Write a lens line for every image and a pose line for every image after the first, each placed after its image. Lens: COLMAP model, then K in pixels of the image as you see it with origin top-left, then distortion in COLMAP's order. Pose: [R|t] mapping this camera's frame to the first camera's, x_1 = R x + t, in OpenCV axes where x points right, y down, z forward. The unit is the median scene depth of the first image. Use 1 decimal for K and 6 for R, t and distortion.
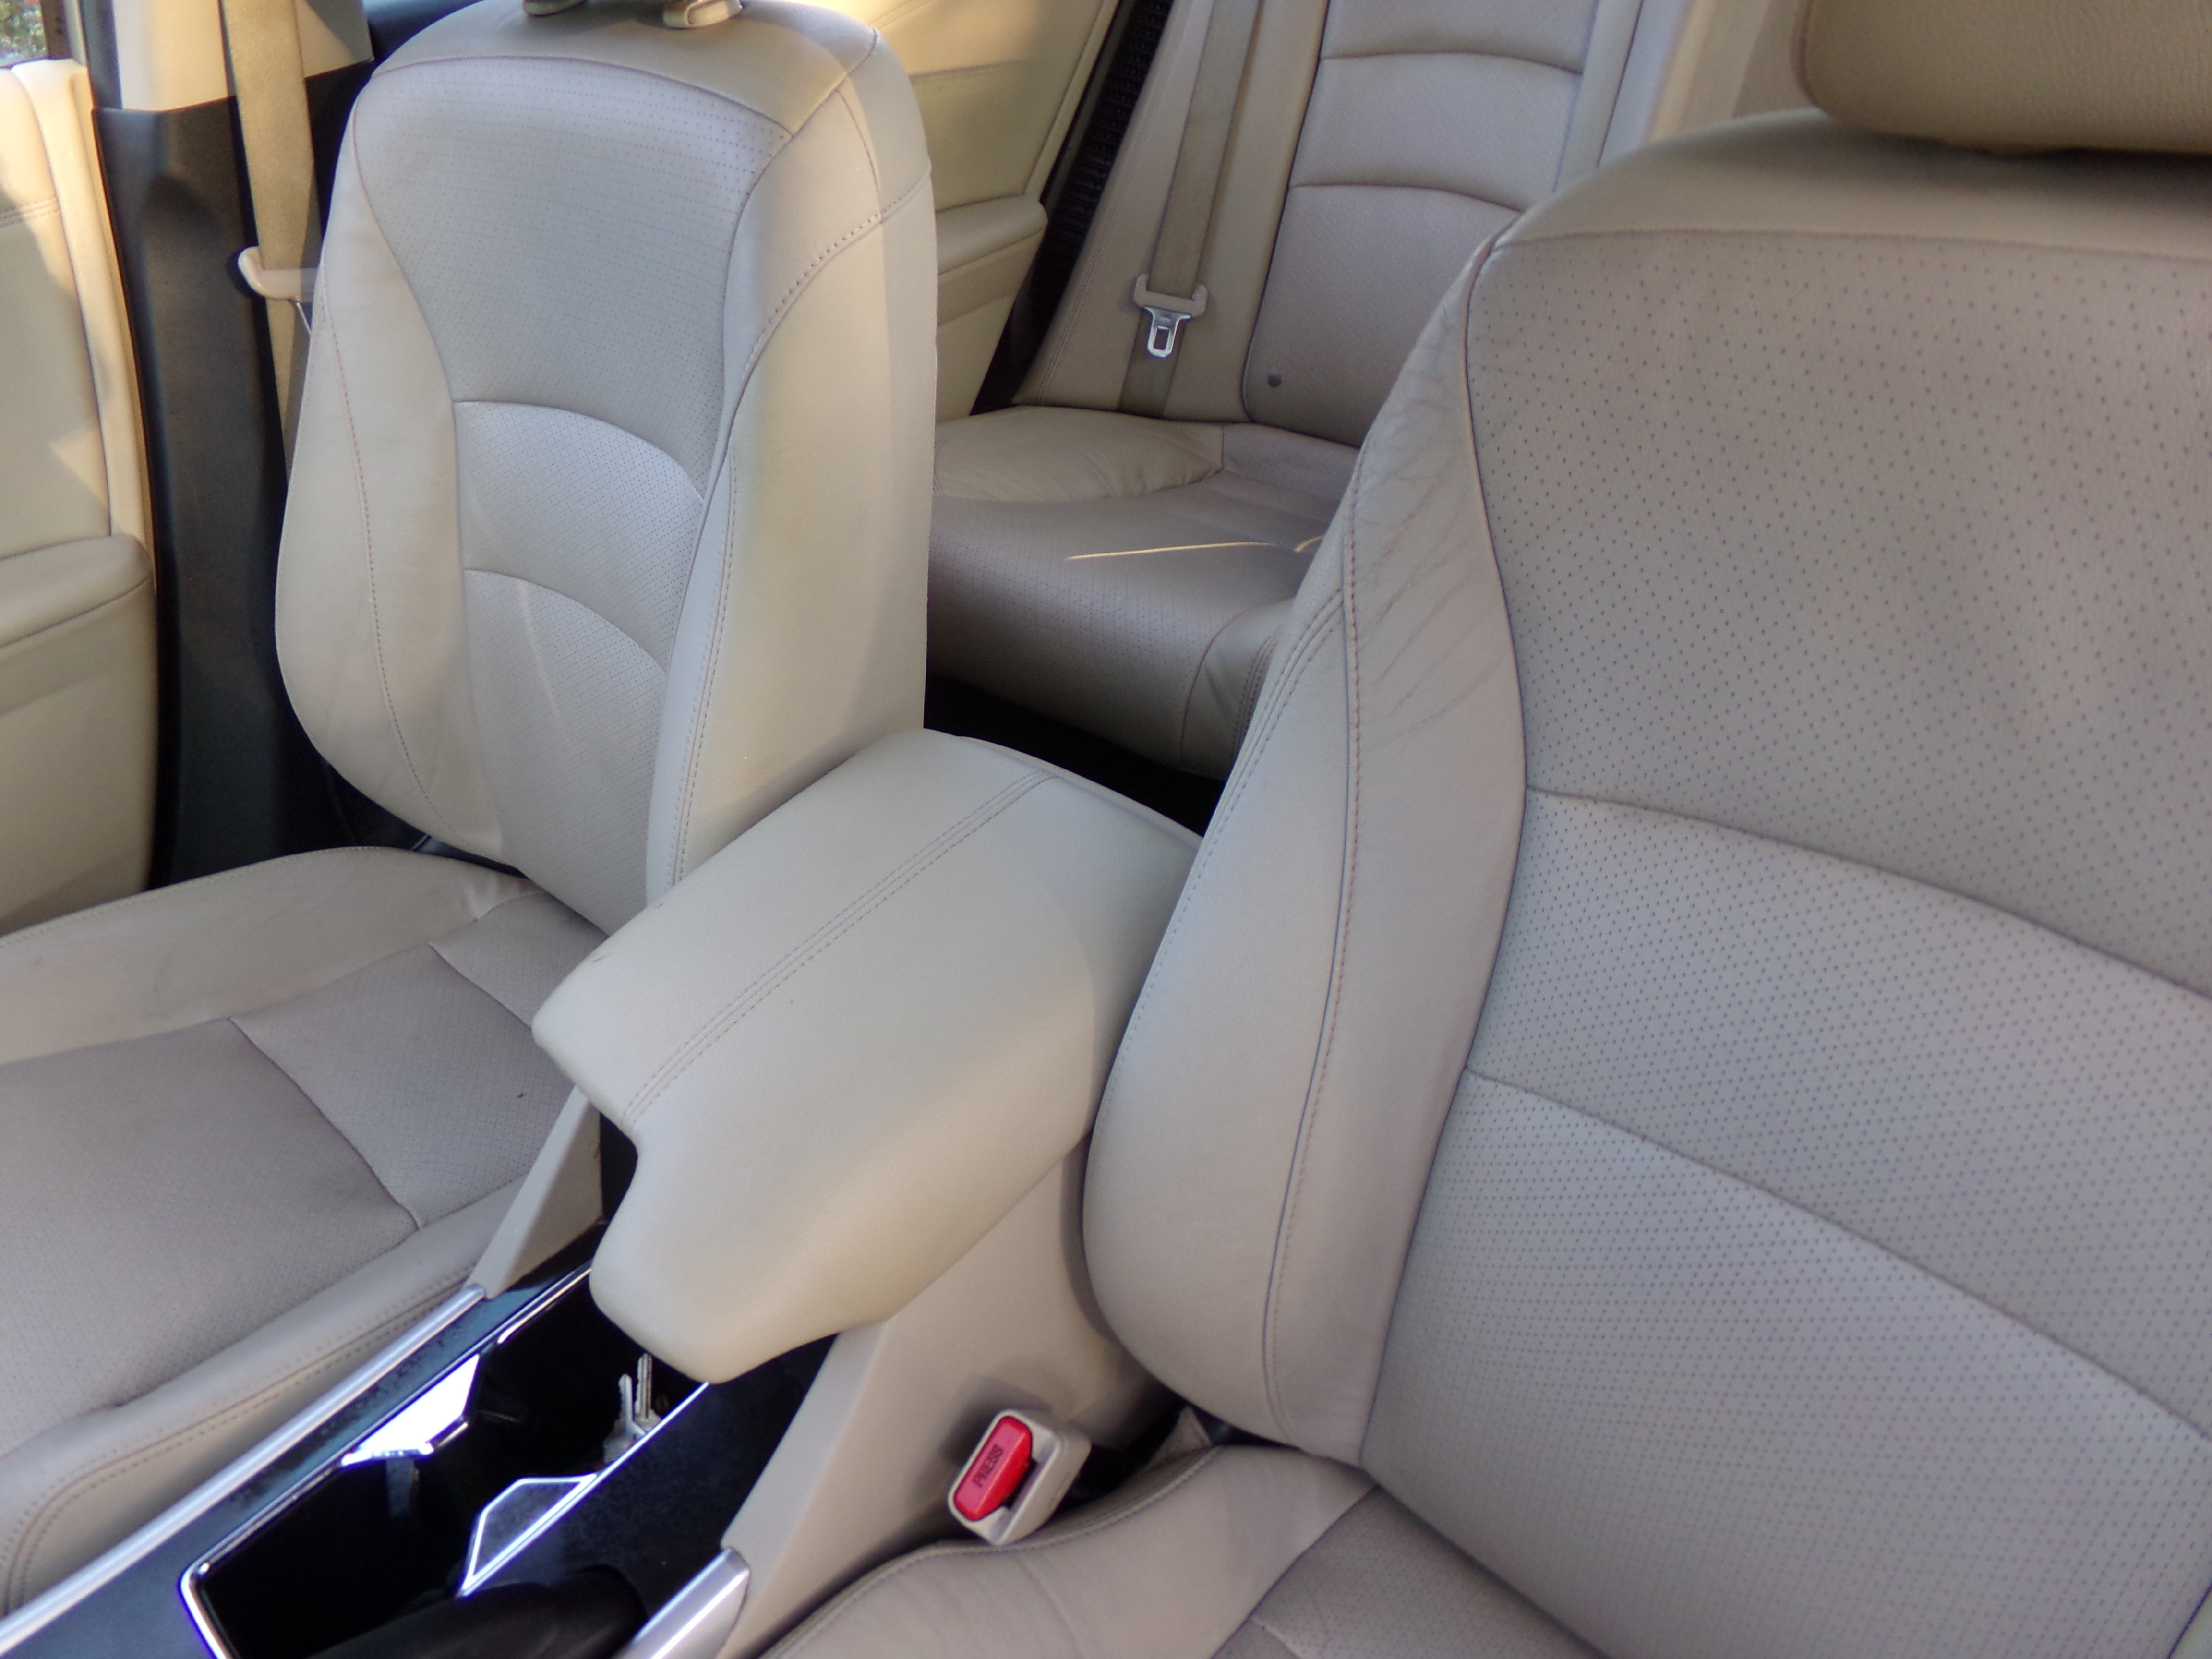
lens RADIAL K [[1473.3, 0, 1102.1], [0, 1473.3, 881.5], [0, 0, 1]] dist [0.009461, -0.002798]
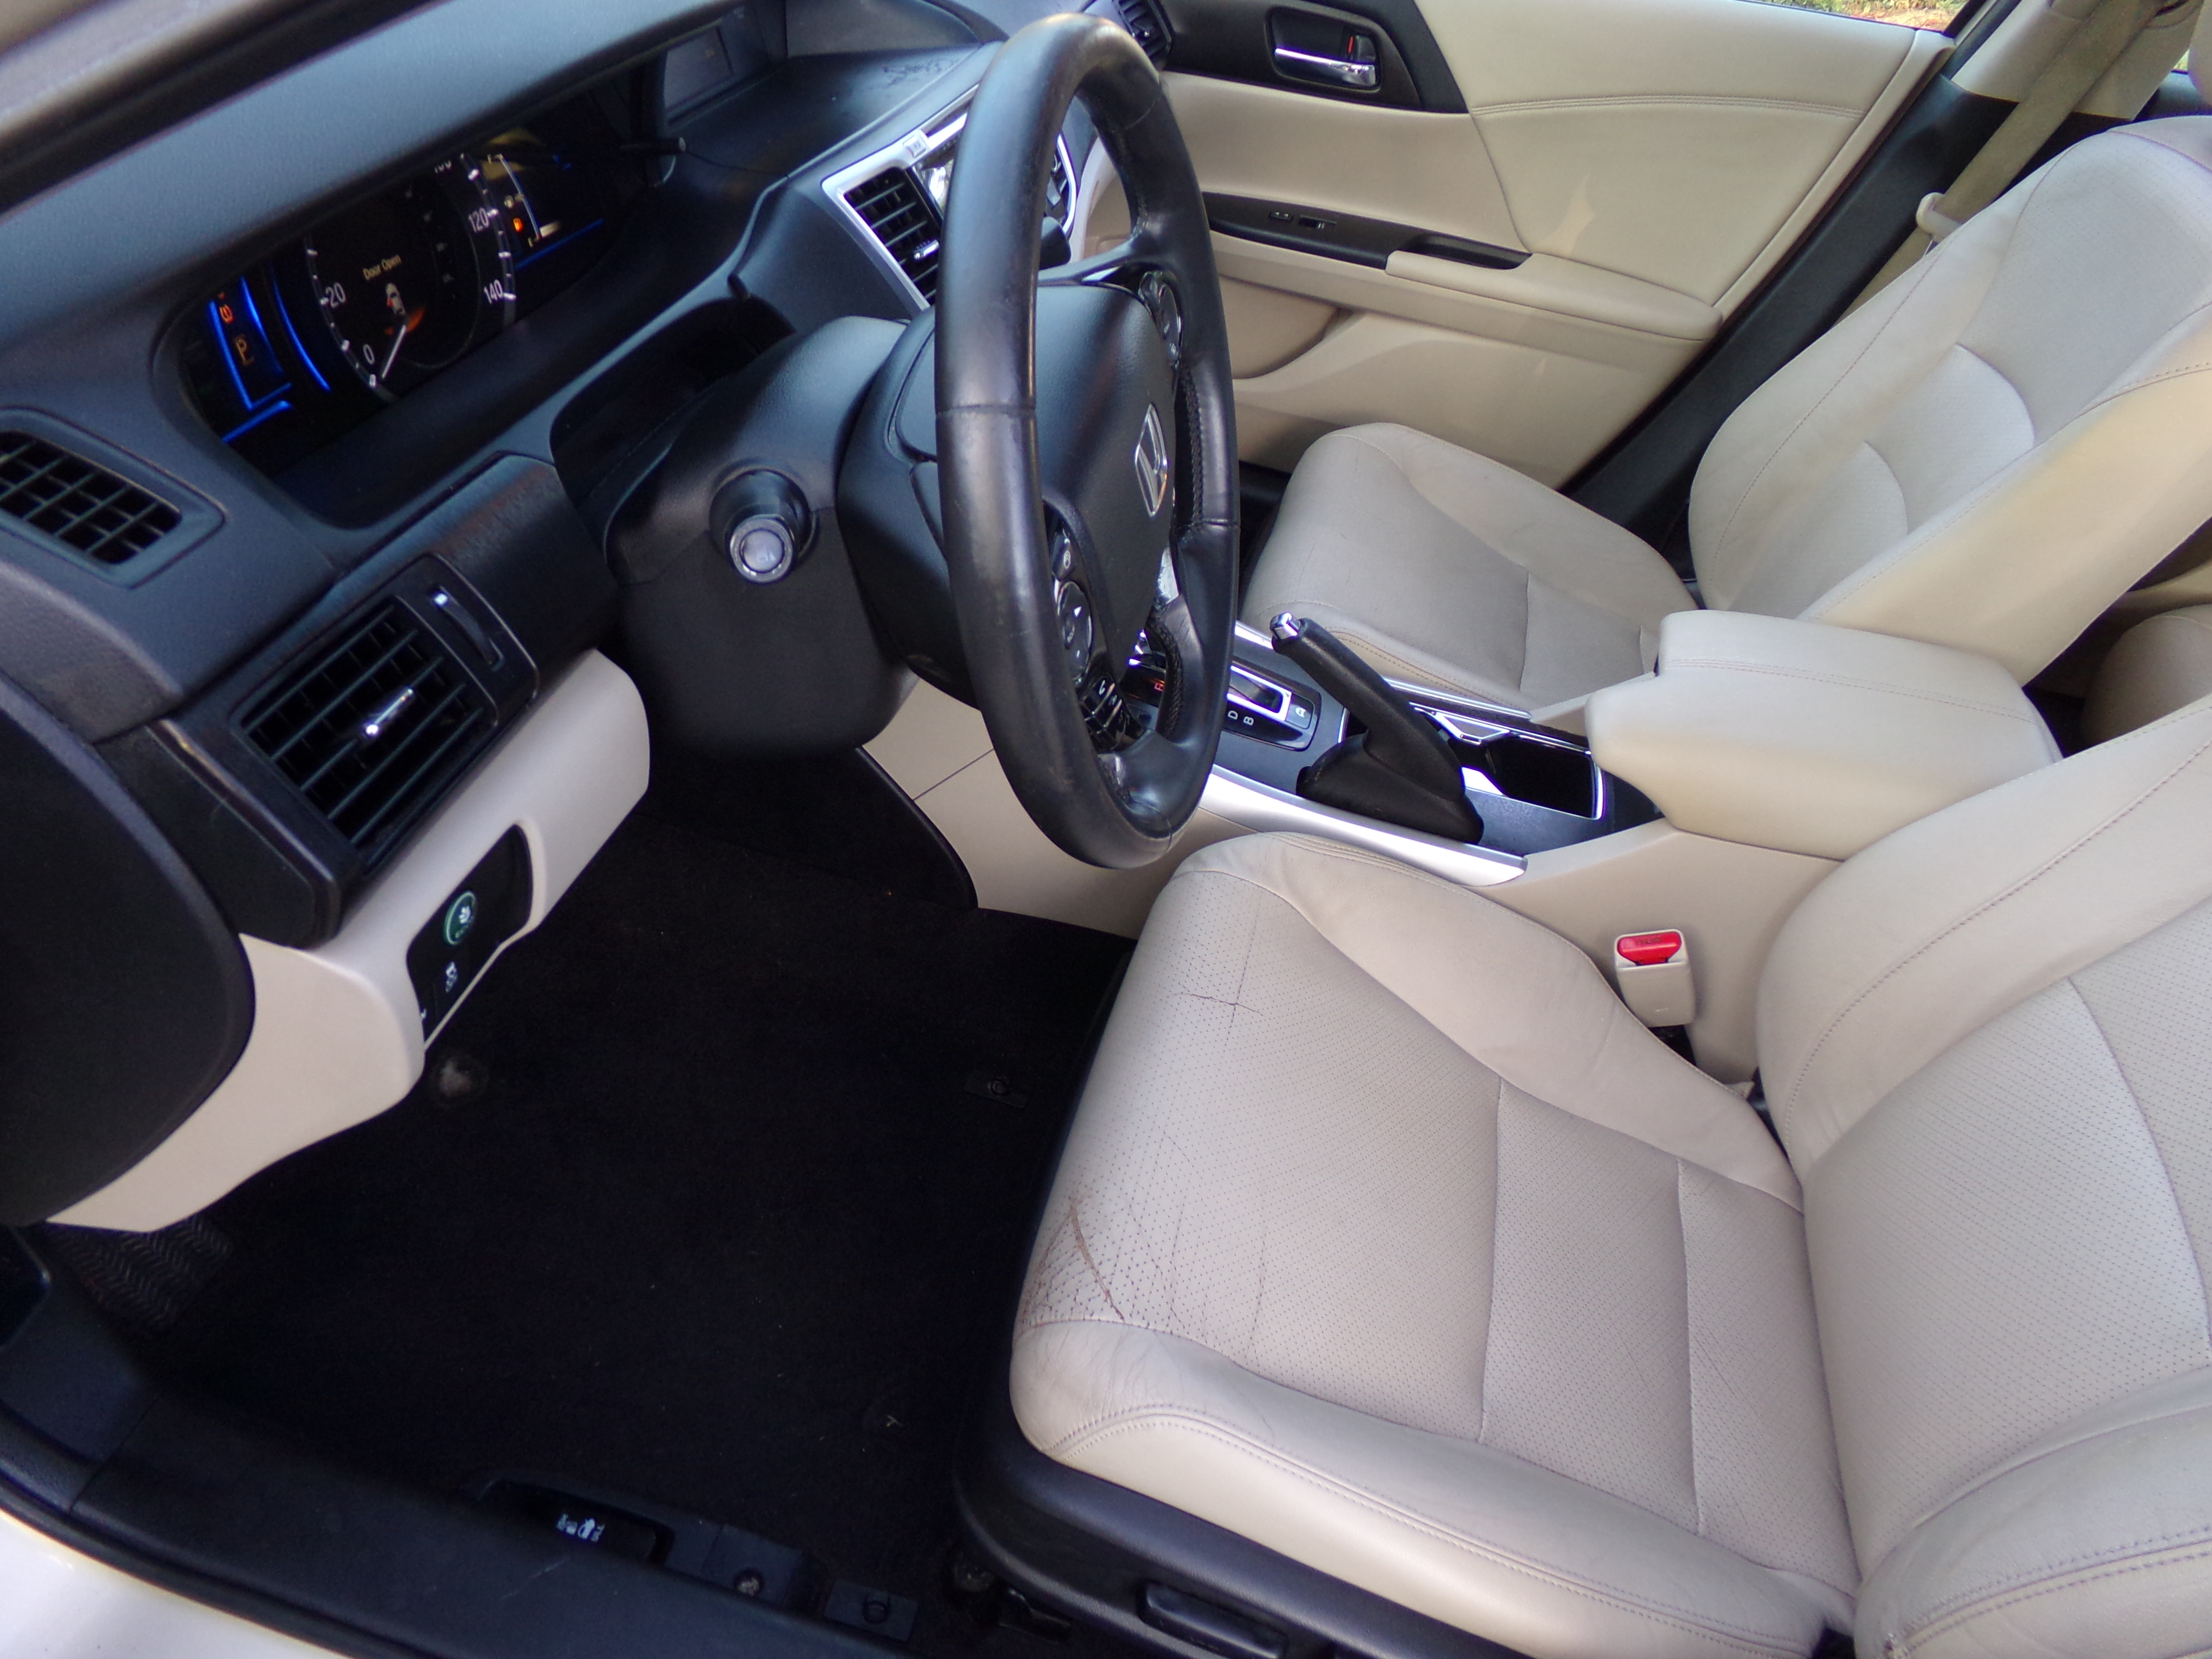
lens RADIAL K [[1473.3, 0, 1102.1], [0, 1473.3, 881.5], [0, 0, 1]] dist [0.009461, -0.002798]
pose [[0.460055, 0.689154, -0.559836, 0.380987], [-0.673234, 0.681839, 0.286097, 0.196662], [0.578883, 0.245280, 0.777645, -0.511770]]
